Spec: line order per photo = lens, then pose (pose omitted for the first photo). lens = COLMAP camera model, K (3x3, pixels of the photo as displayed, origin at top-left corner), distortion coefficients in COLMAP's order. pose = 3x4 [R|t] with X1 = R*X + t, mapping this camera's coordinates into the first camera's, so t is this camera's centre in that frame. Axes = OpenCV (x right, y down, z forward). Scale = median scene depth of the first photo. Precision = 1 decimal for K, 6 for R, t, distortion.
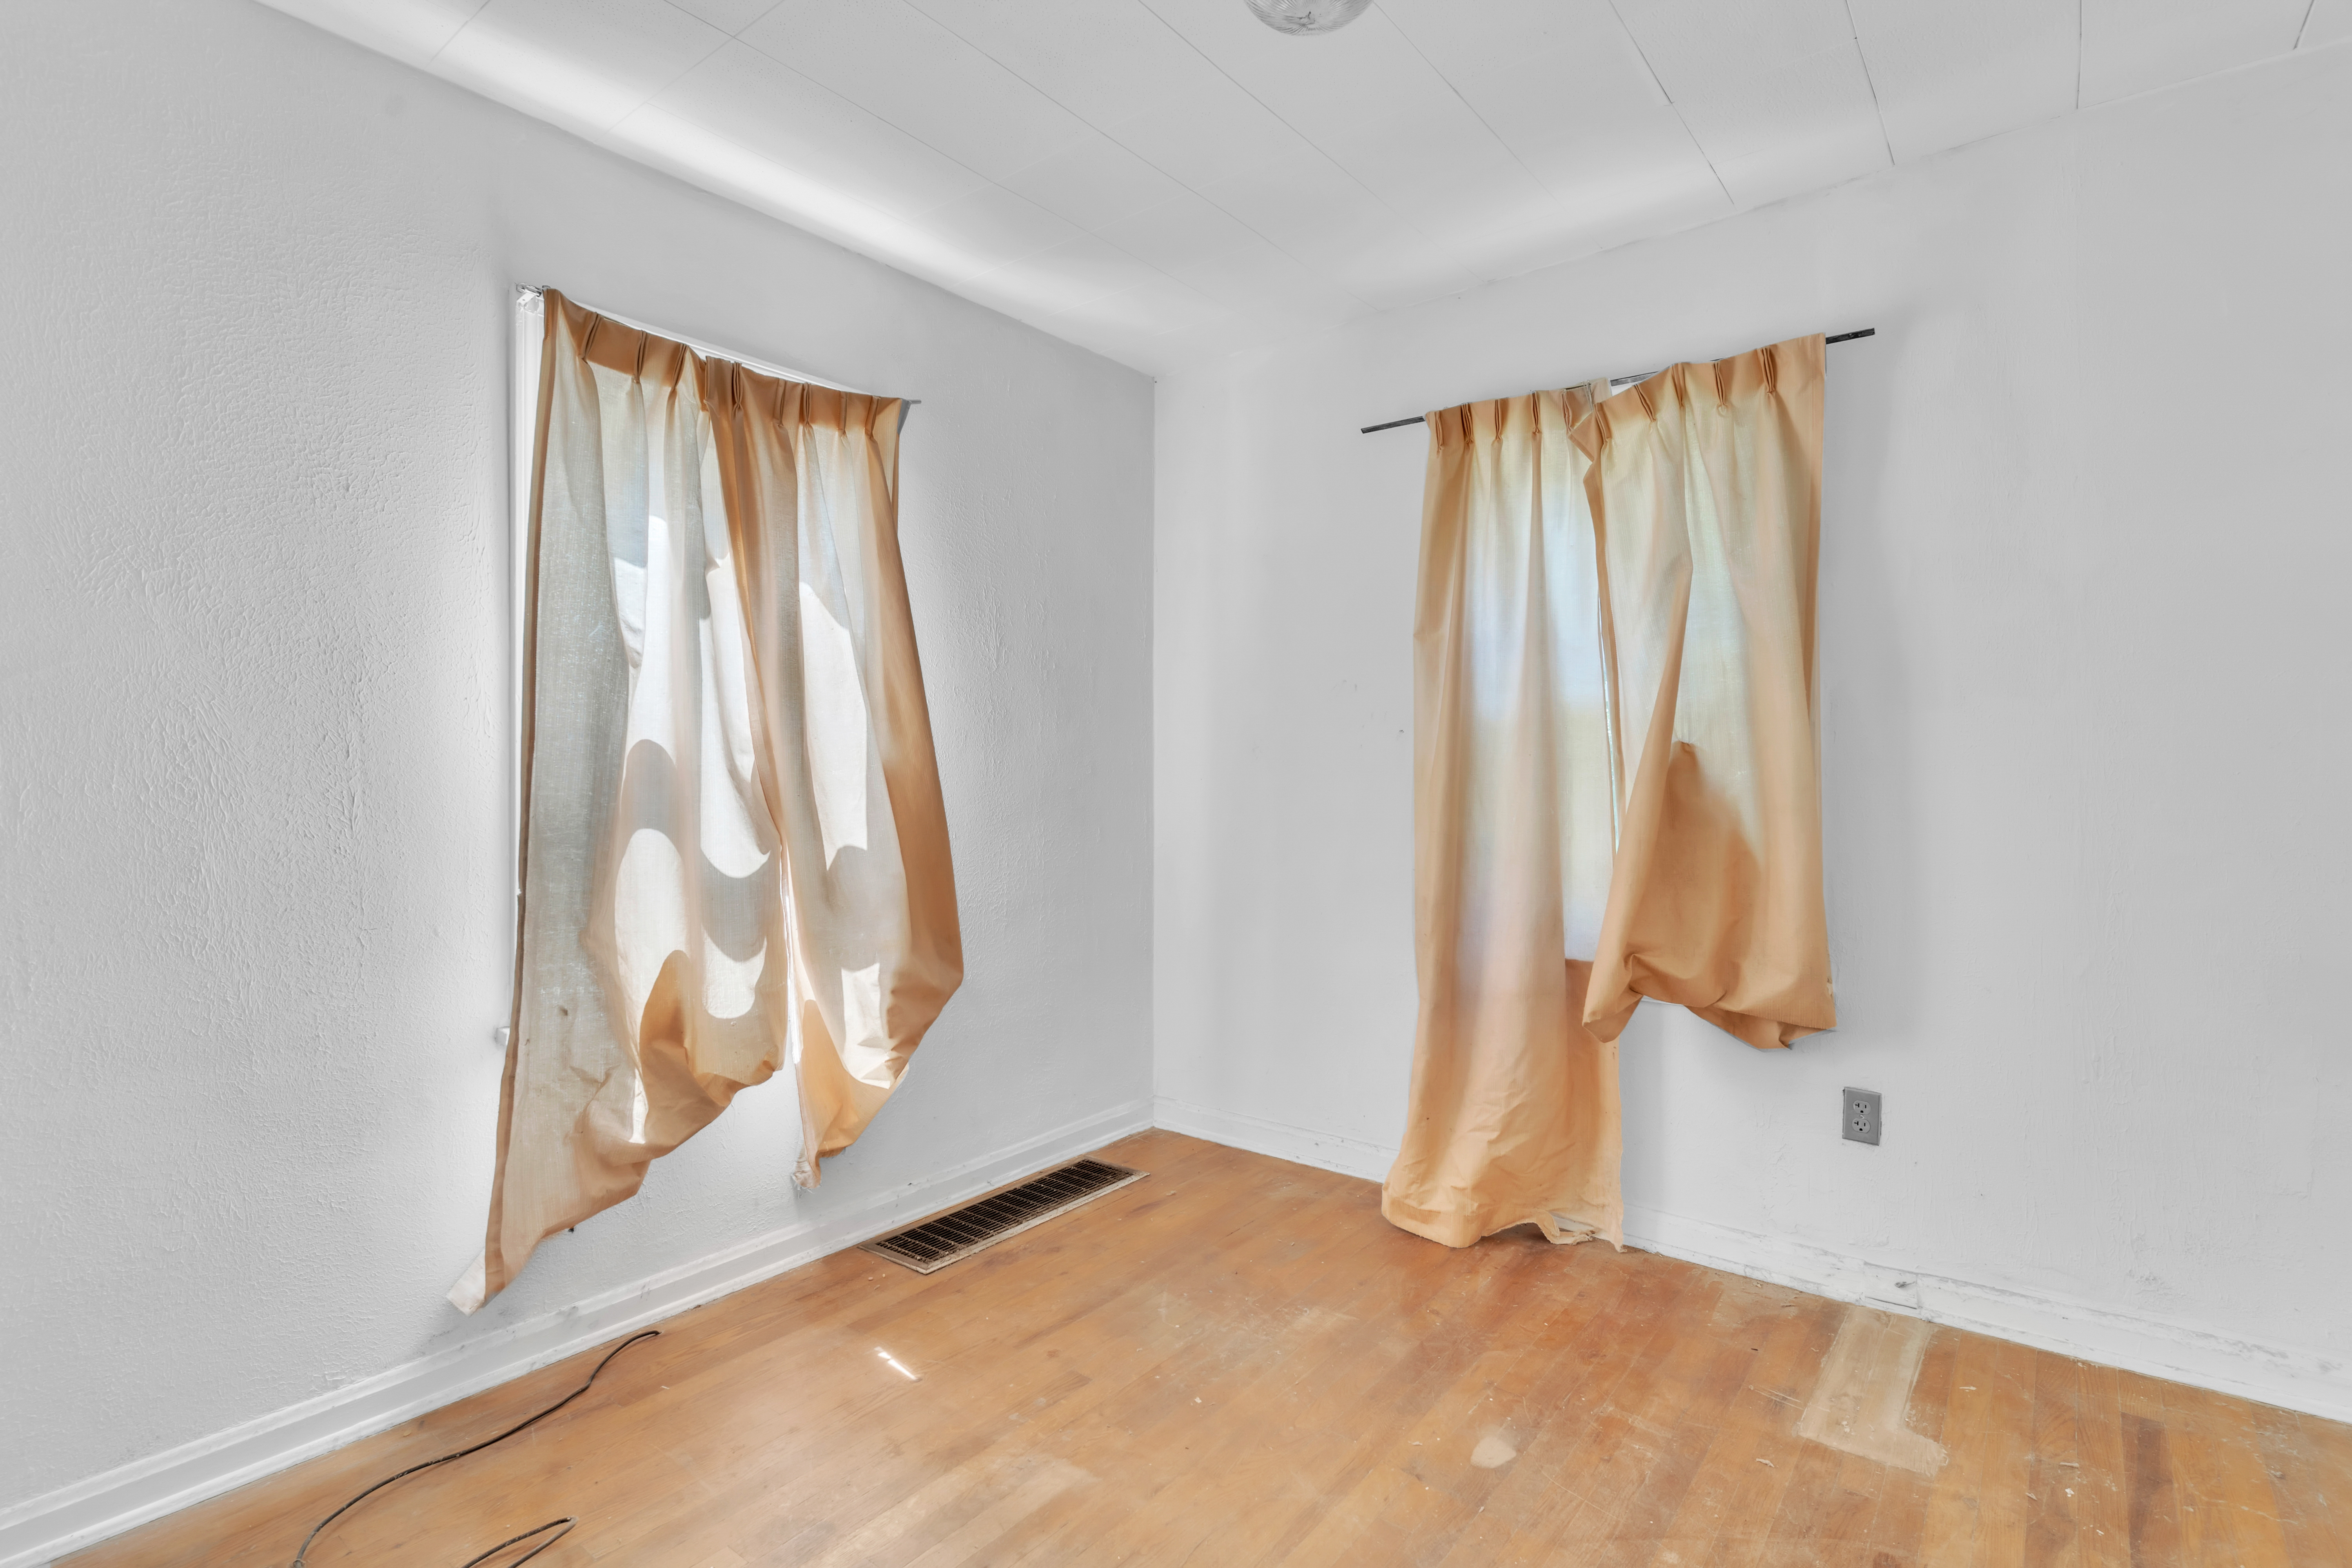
lens RADIAL K [[1082.3, 0, 1182.6], [0, 1082.3, 771.4], [0, 0, 1]] dist [0.000567, -0.000016]
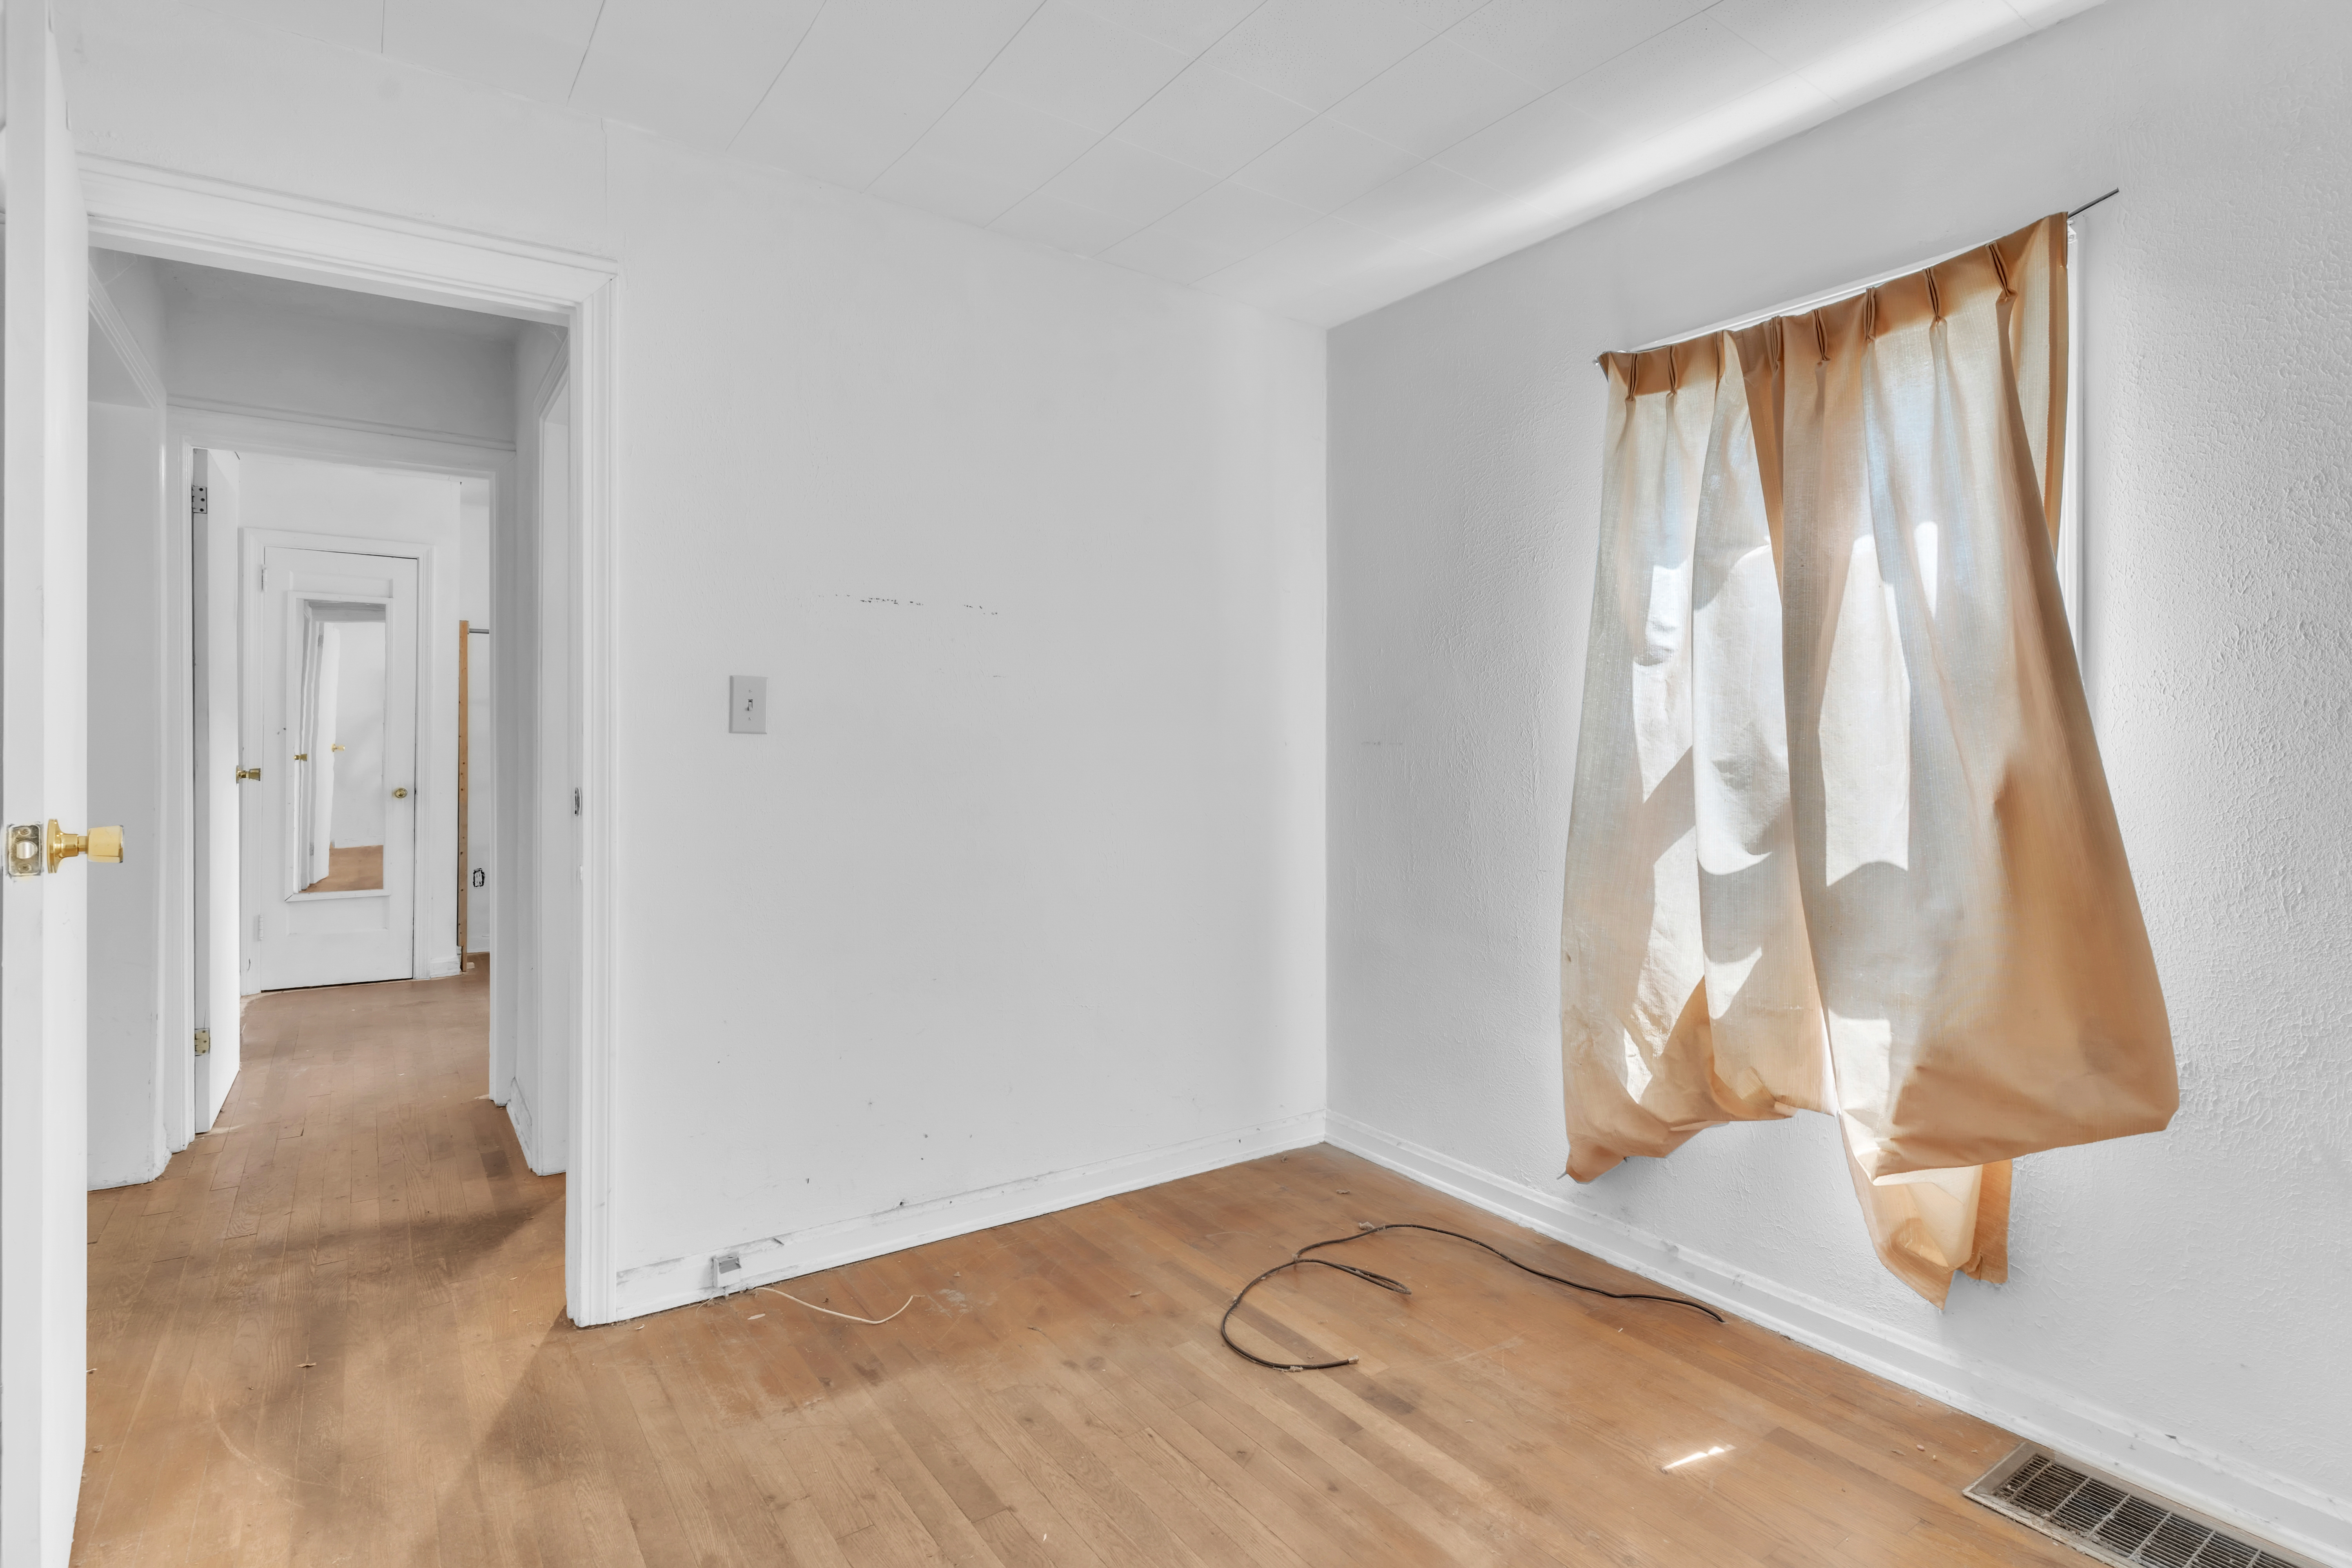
lens RADIAL K [[1150.9, 0, 1170.4], [0, 1150.9, 743.2], [0, 0, 1]] dist [0.001306, 0.000792]
pose [[-0.258570, 0.003694, -0.965986, 0.663823], [-0.012237, 0.999900, 0.007099, -0.017206], [0.965915, 0.013656, -0.258499, 0.761019]]
